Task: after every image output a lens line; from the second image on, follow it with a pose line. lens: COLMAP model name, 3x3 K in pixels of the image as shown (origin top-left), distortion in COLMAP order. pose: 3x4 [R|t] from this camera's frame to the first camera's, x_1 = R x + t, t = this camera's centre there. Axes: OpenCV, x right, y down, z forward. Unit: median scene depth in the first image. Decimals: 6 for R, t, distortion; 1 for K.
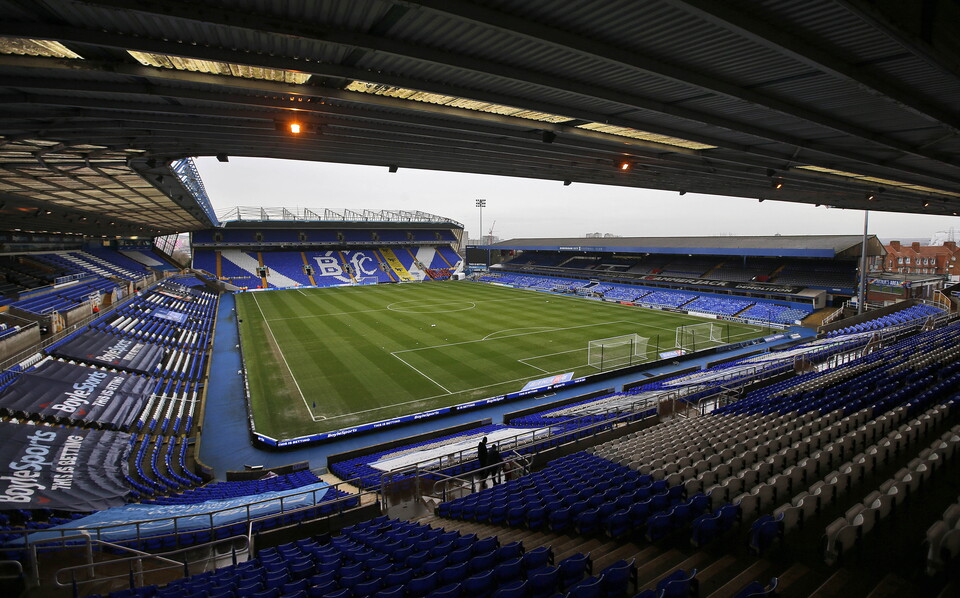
lens RADIAL K [[429.7, 0, 481.5], [0, 429.7, 308.4], [0, 0, 1]] dist [-0.049920, 0.015816]
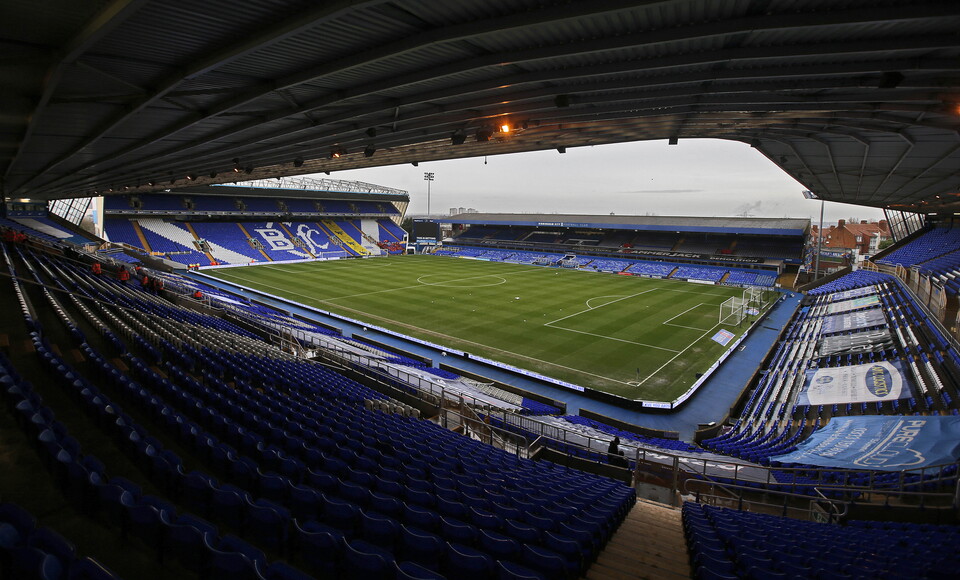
lens RADIAL K [[429.2, 0, 480.0], [0, 429.2, 290.0], [0, 0, 1]] dist [-0.047955, 0.015198]
pose [[0.948932, -0.031433, 0.313912, -0.247636], [0.025720, 0.999420, 0.022327, -0.002367], [-0.314432, -0.013113, 0.949190, 0.025016]]
